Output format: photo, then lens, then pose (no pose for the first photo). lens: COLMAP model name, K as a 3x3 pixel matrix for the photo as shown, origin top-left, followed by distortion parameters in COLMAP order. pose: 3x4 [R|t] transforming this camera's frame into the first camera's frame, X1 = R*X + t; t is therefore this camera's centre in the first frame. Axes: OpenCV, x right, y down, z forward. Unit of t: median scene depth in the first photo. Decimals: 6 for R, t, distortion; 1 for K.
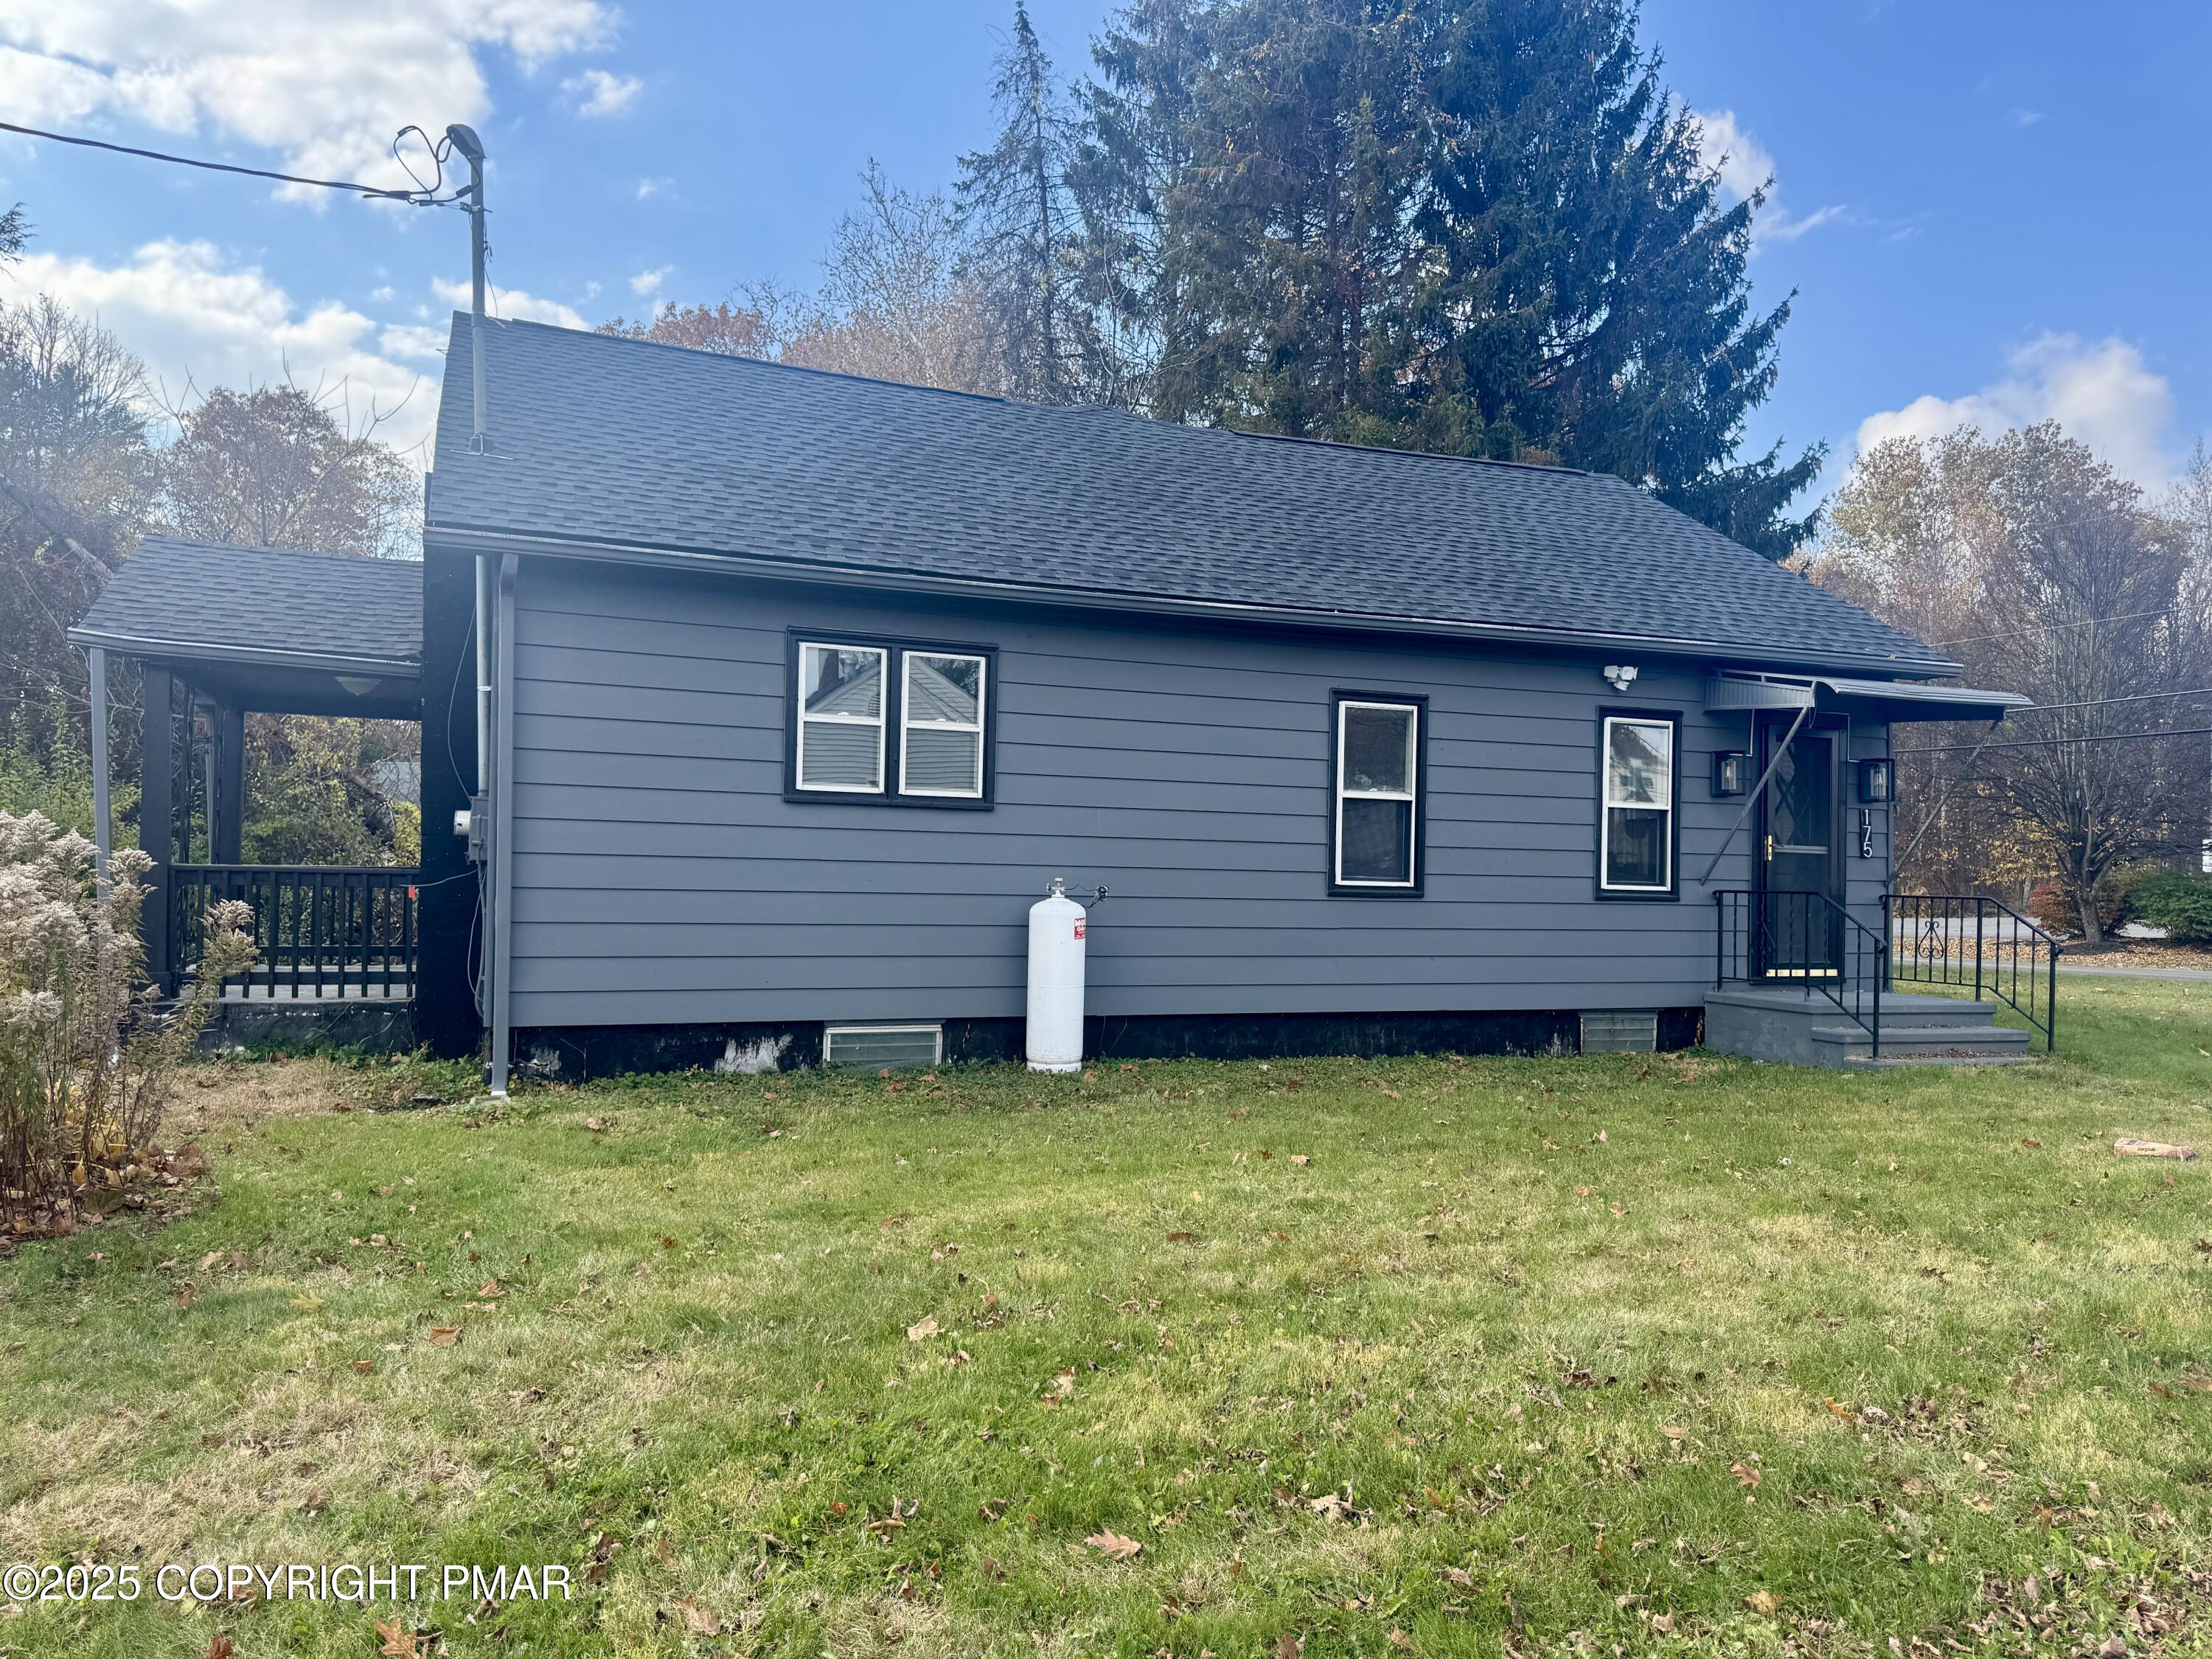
lens RADIAL K [[1548.9, 0, 1106.9], [0, 1548.9, 838.7], [0, 0, 1]] dist [0.136920, -0.217900]
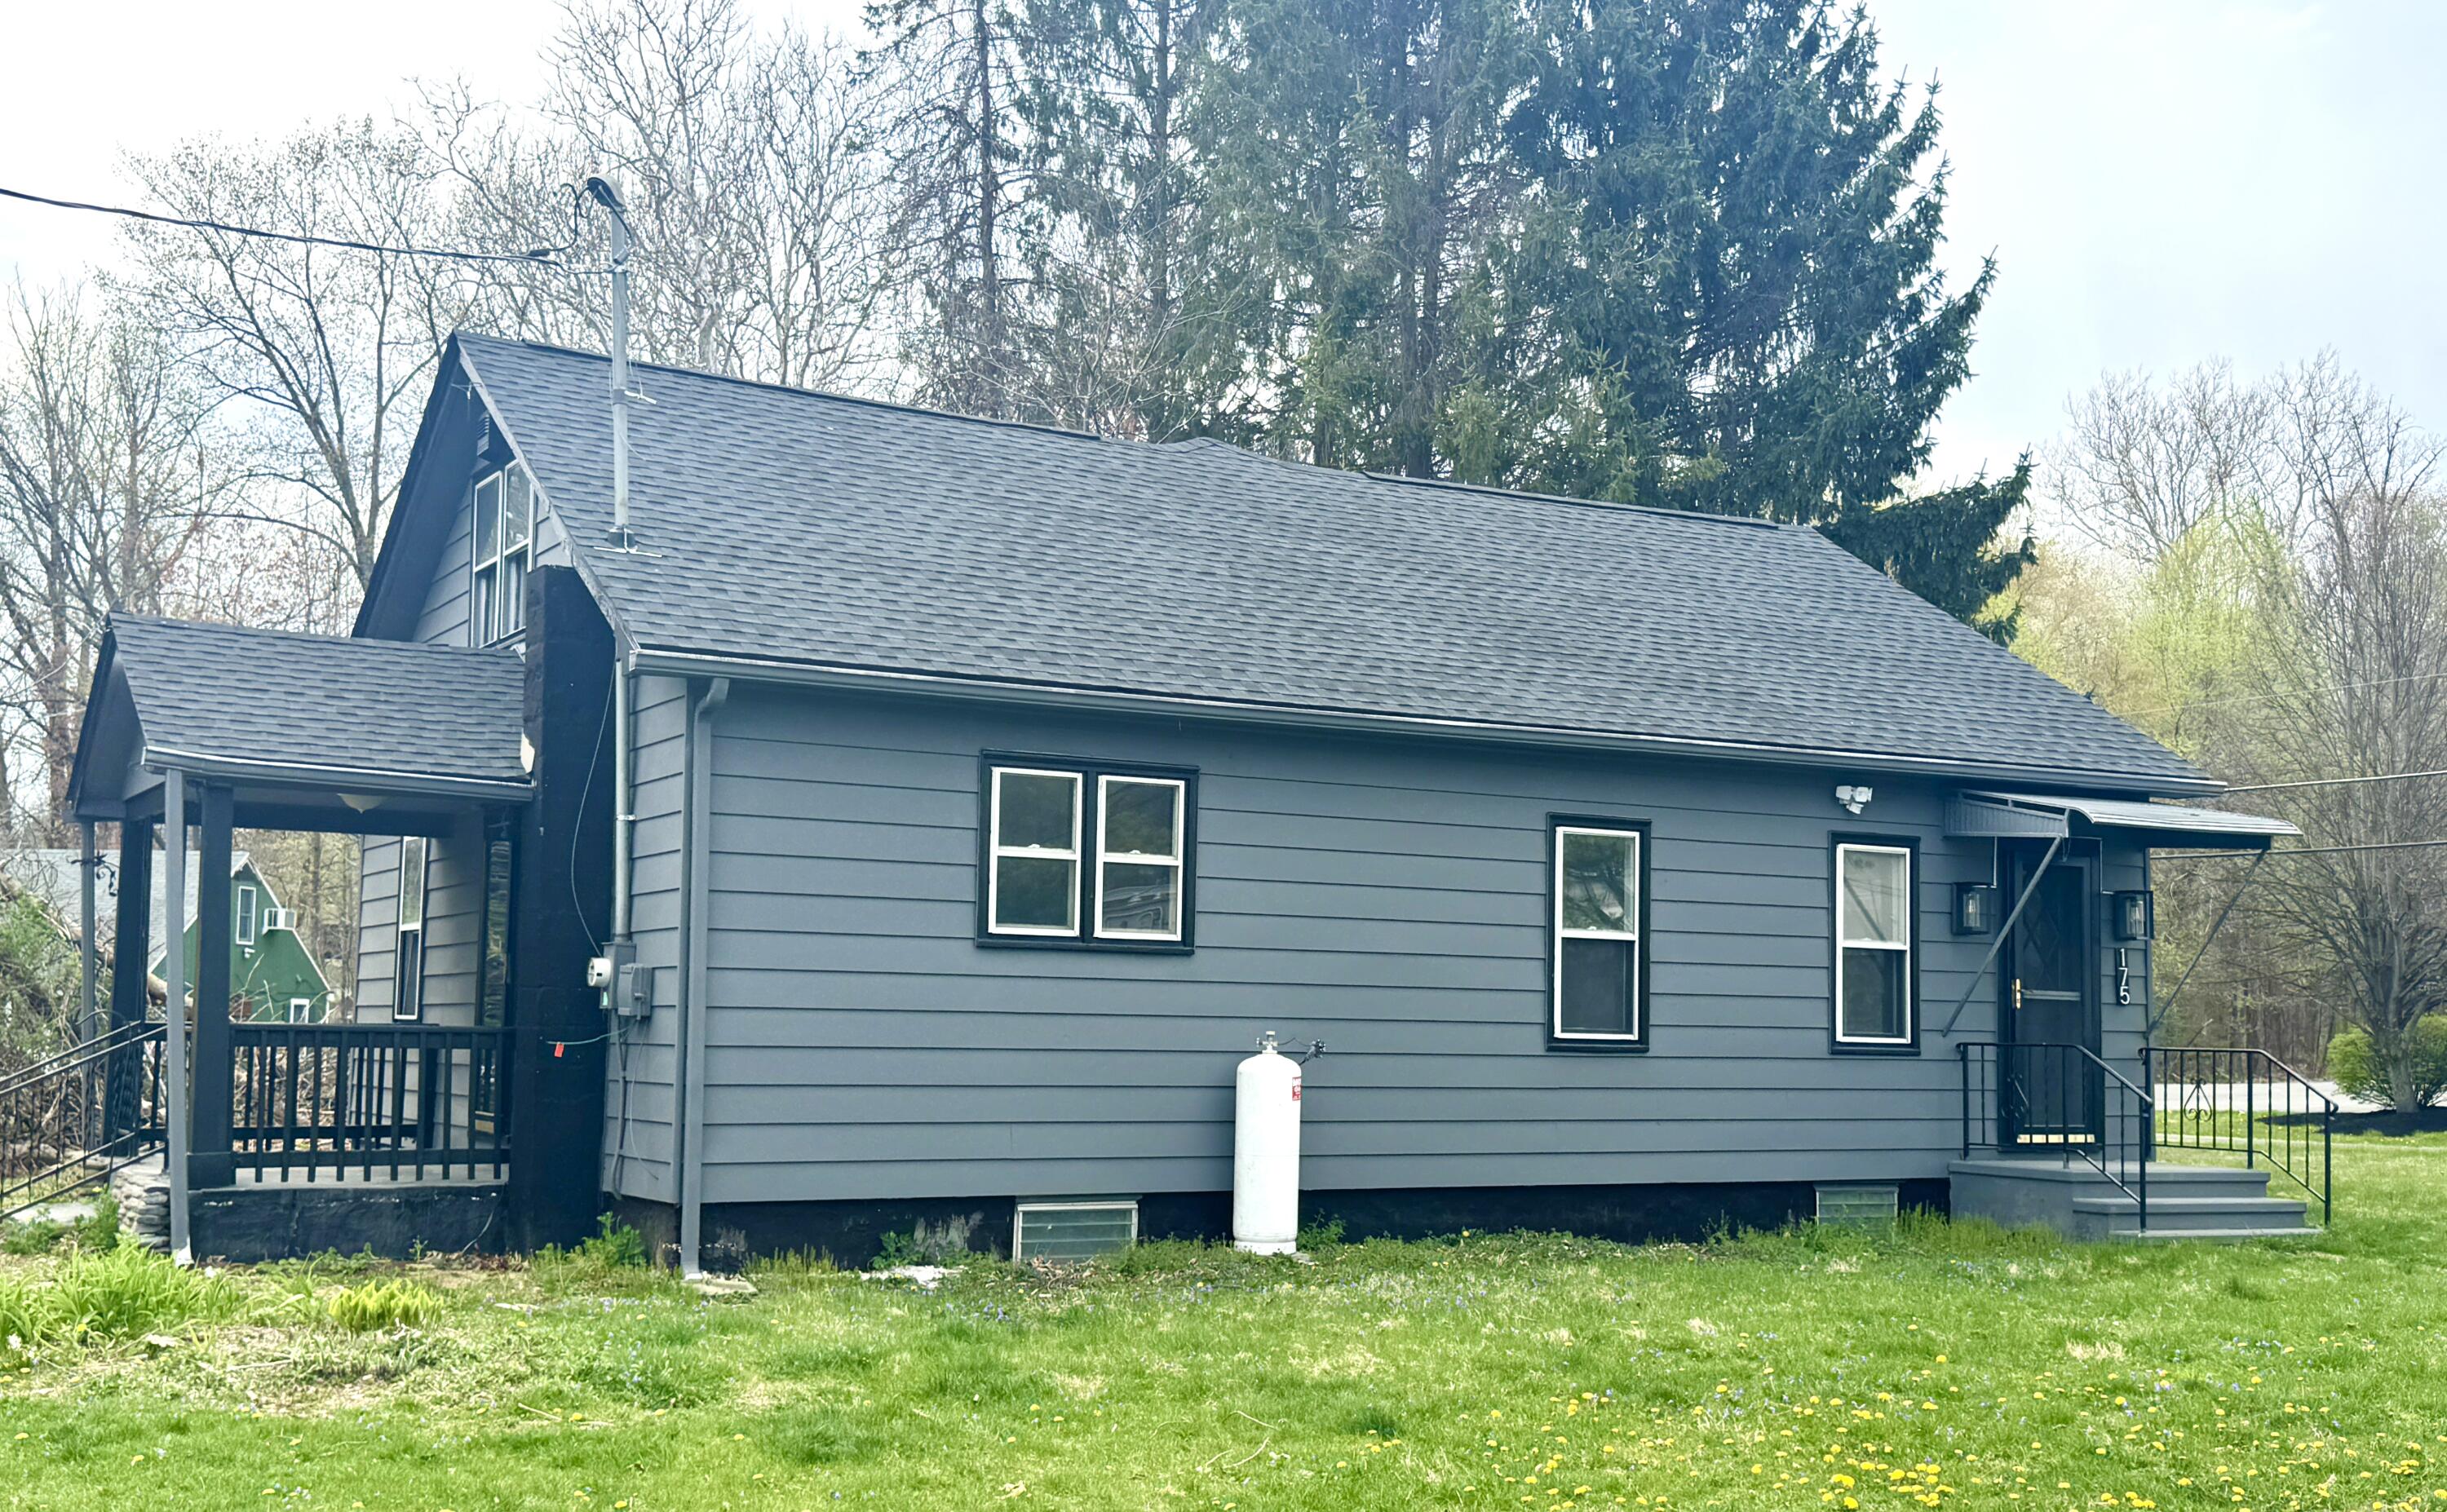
lens RADIAL K [[2612.8, 0, 1246.3], [0, 2612.8, 843.2], [0, 0, 1]] dist [0.140797, 0.004581]
pose [[0.989777, 0.005047, 0.142538, -0.236615], [0.001419, 0.998976, -0.045222, -0.013391], [-0.142620, 0.044962, 0.988756, -0.436674]]
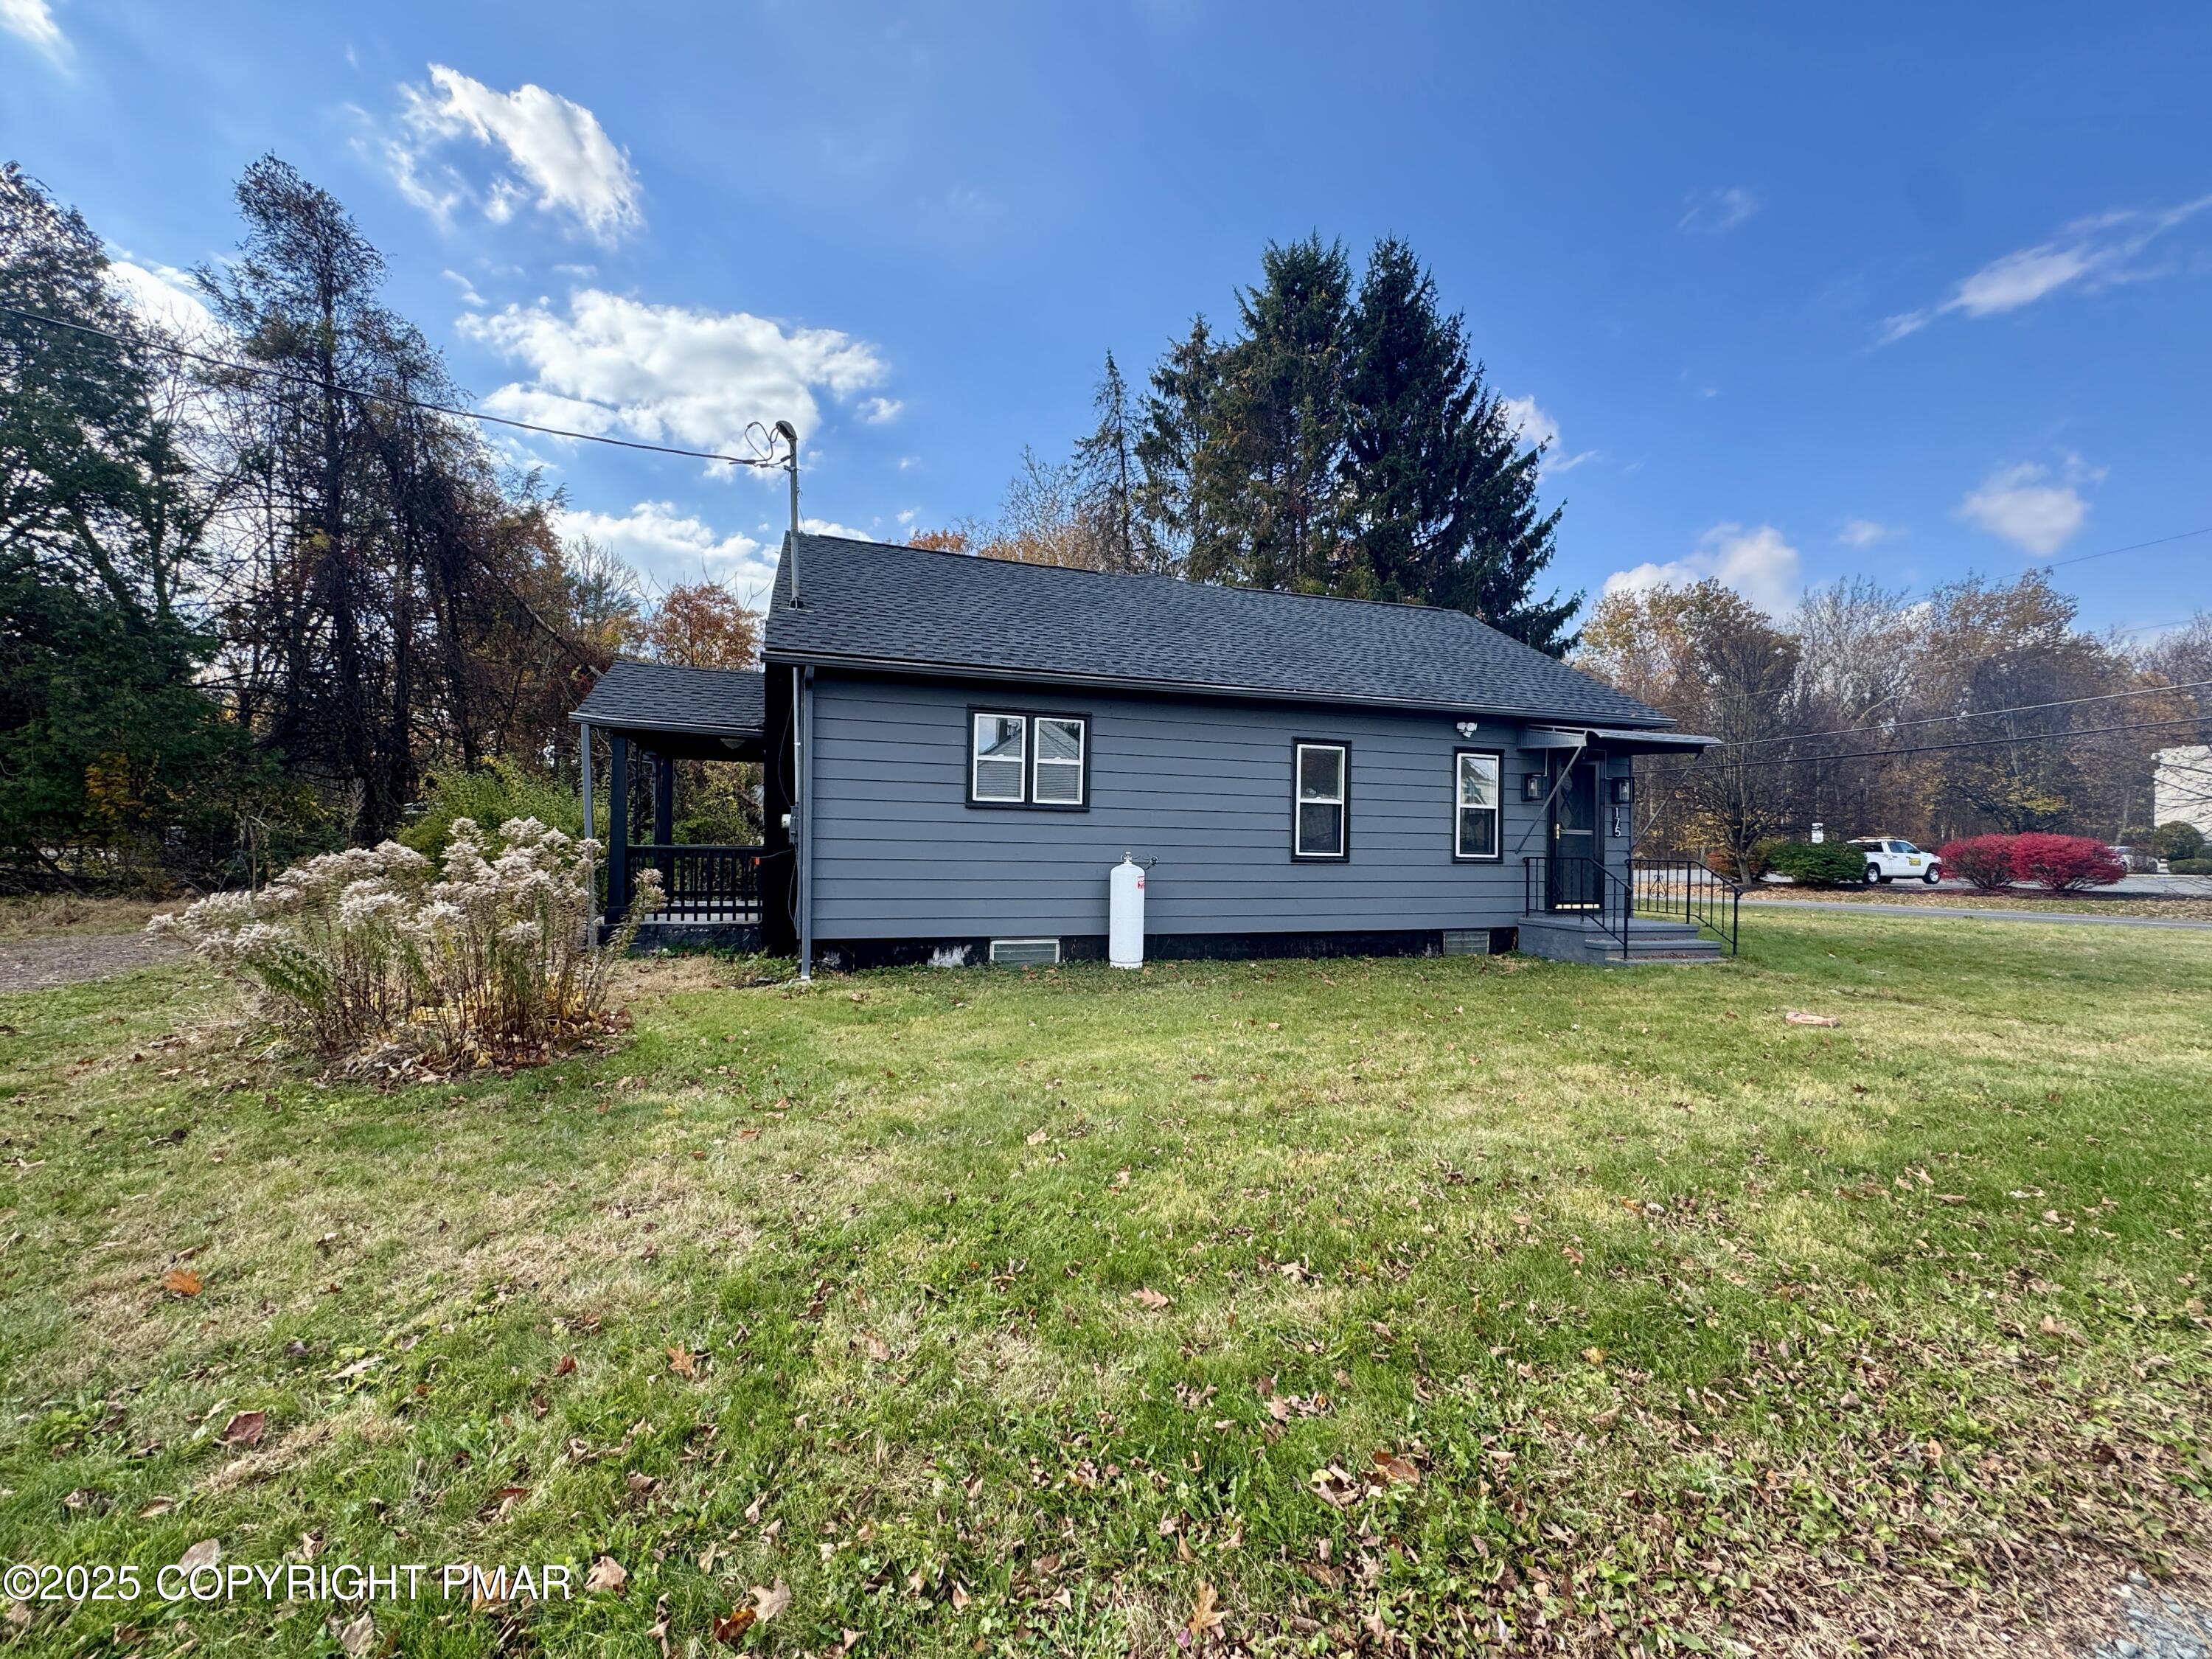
lens RADIAL K [[887.0, 0, 1102.2], [0, 887.0, 830.0], [0, 0, 1]] dist [-0.004593, 0.000536]
pose [[0.997715, -0.004840, -0.067394, 0.004974], [0.005133, 0.999978, 0.004170, -0.002393], [0.067372, -0.004507, 0.997718, 0.041049]]
